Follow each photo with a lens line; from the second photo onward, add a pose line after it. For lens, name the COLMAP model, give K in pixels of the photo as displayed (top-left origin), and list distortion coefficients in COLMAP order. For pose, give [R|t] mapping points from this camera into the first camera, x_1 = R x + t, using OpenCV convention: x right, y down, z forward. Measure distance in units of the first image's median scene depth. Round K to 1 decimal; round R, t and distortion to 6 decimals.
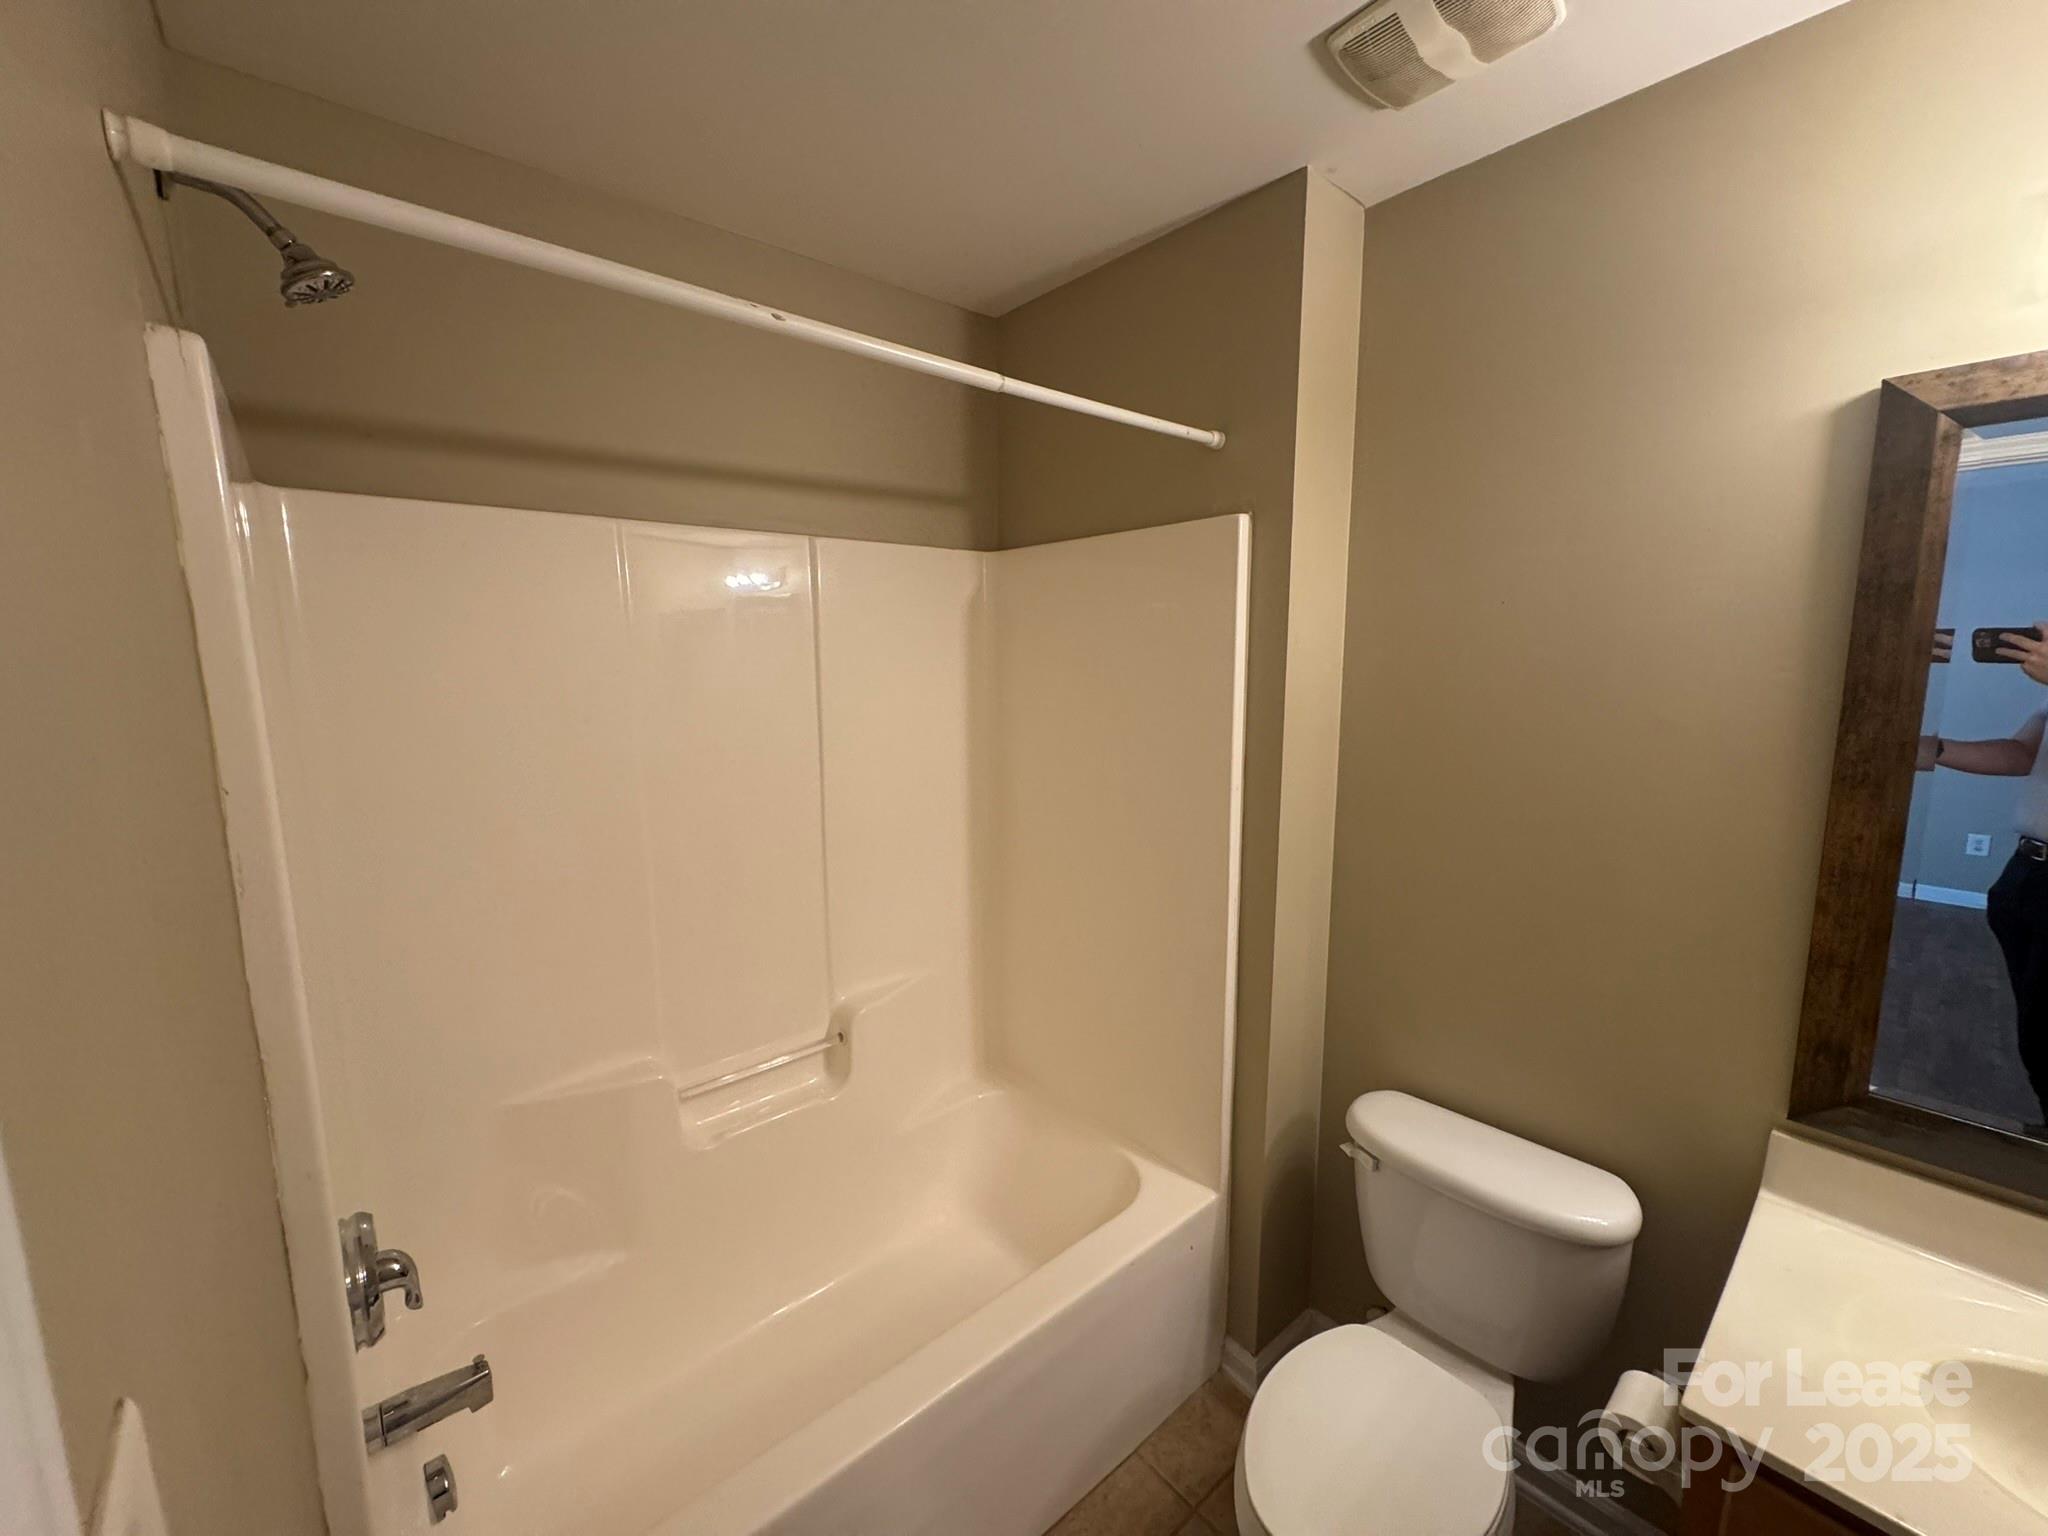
lens RADIAL K [[816.7, 0, 1024.0], [0, 816.7, 768.0], [0, 0, 1]] dist [-0.002651, 0.003610]
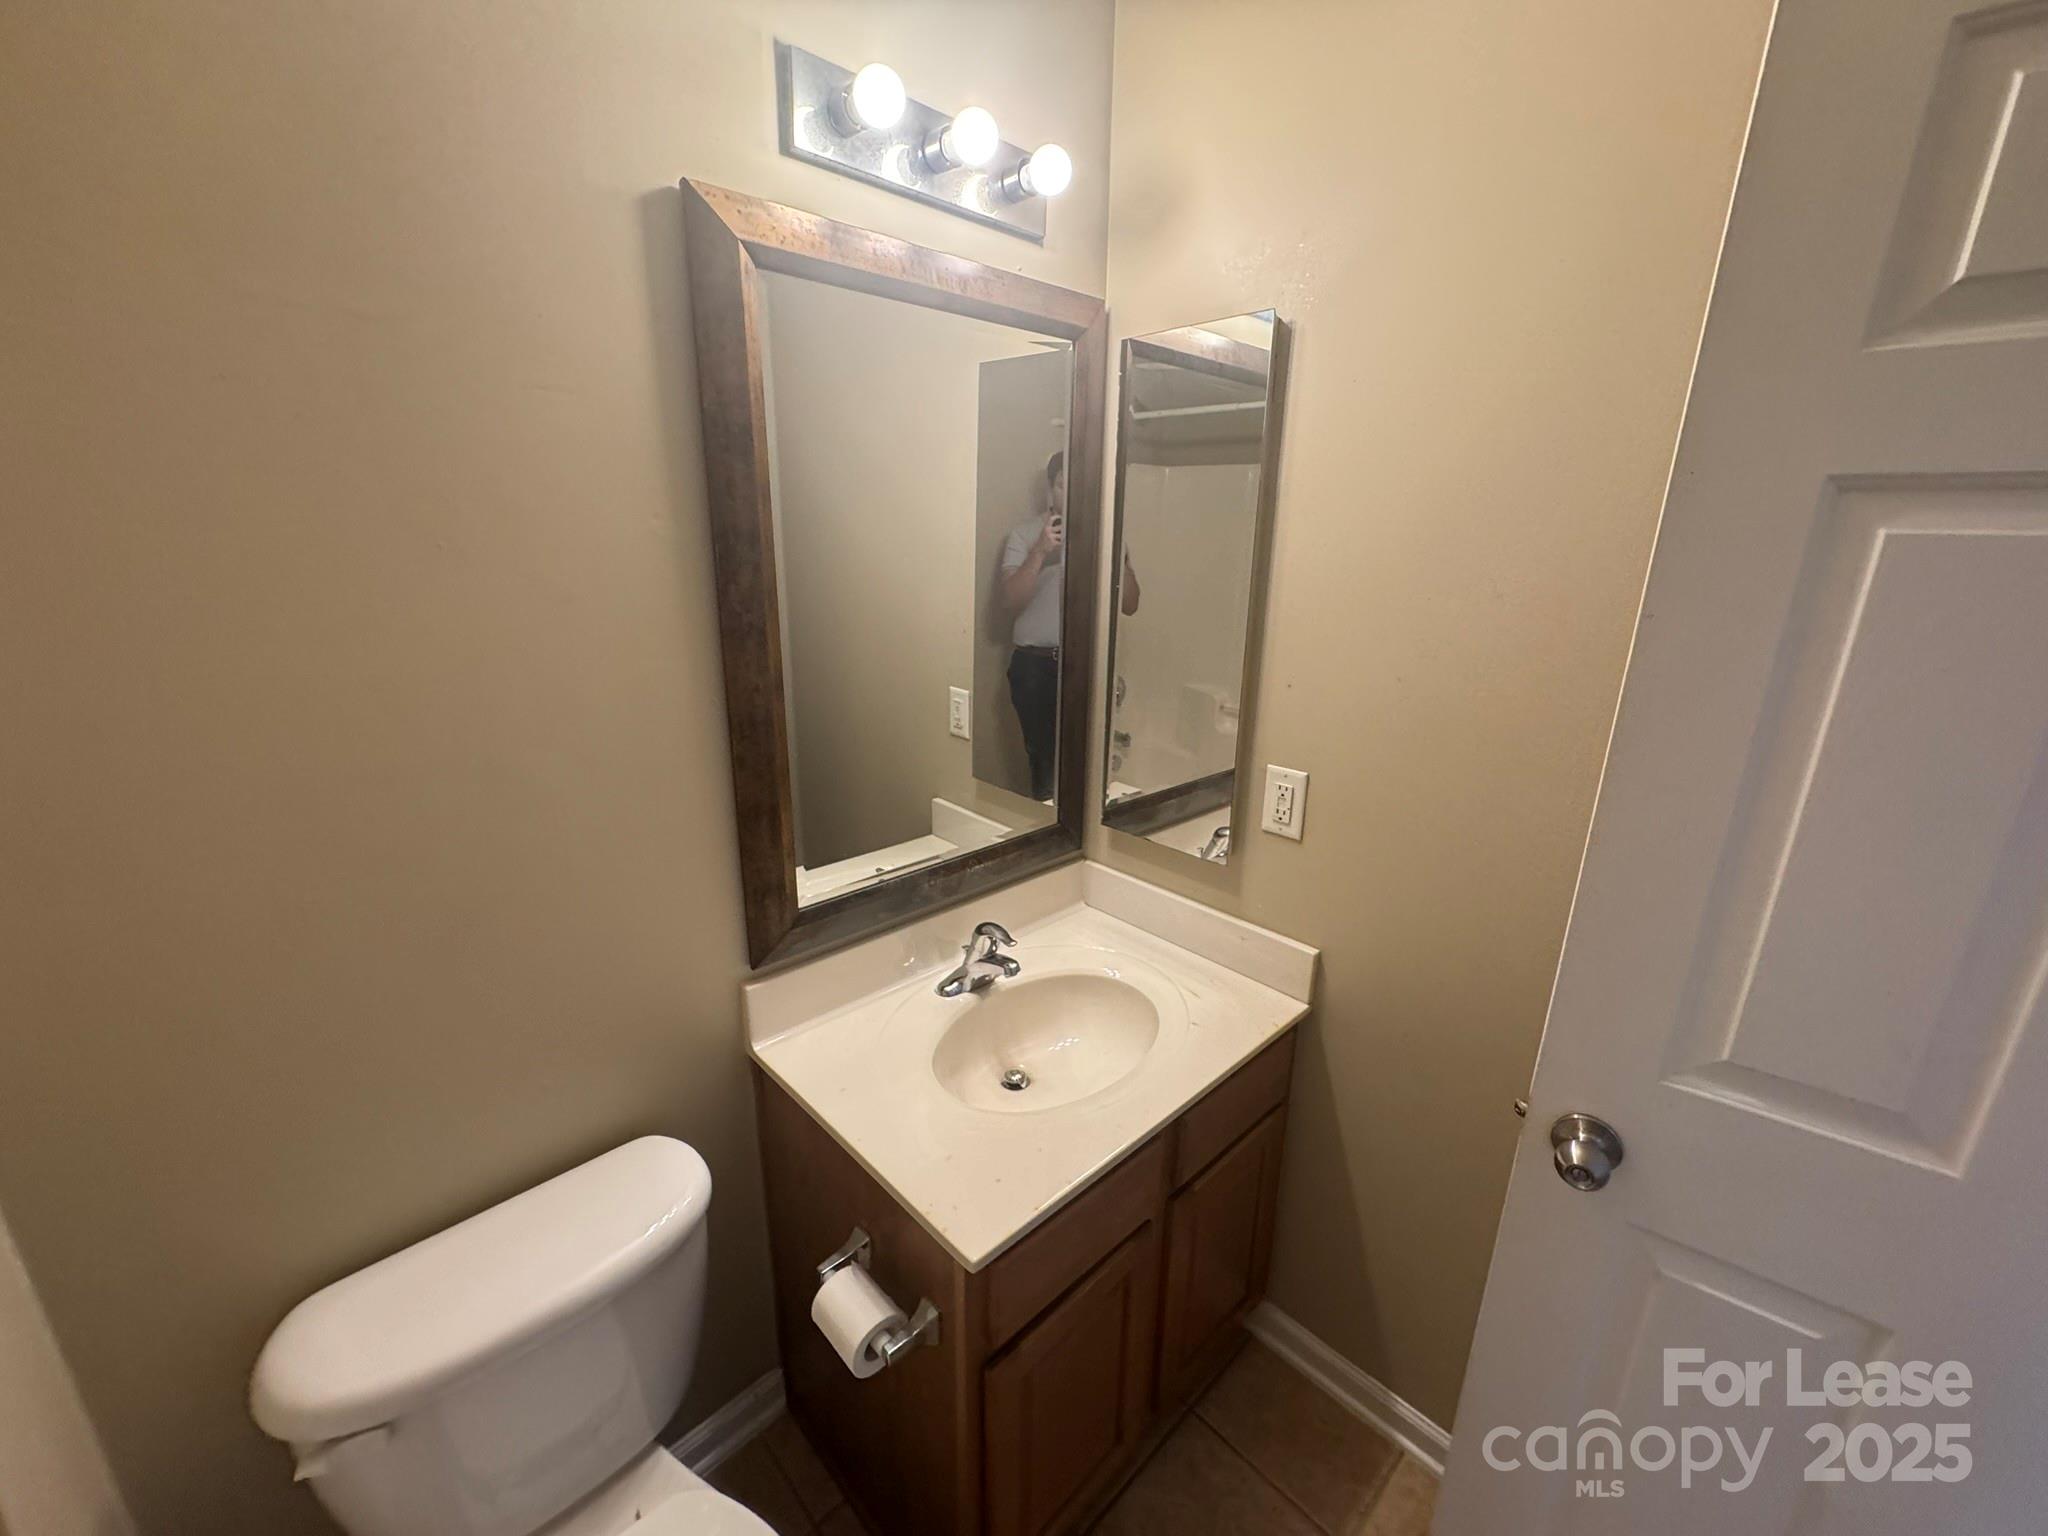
lens RADIAL K [[816.7, 0, 1024.0], [0, 816.7, 768.0], [0, 0, 1]] dist [-0.002651, 0.003610]
pose [[-0.041721, -0.278099, 0.959646, 0.002717], [0.124835, 0.951505, 0.281167, -0.064190], [-0.991300, 0.131528, -0.004981, 0.682809]]
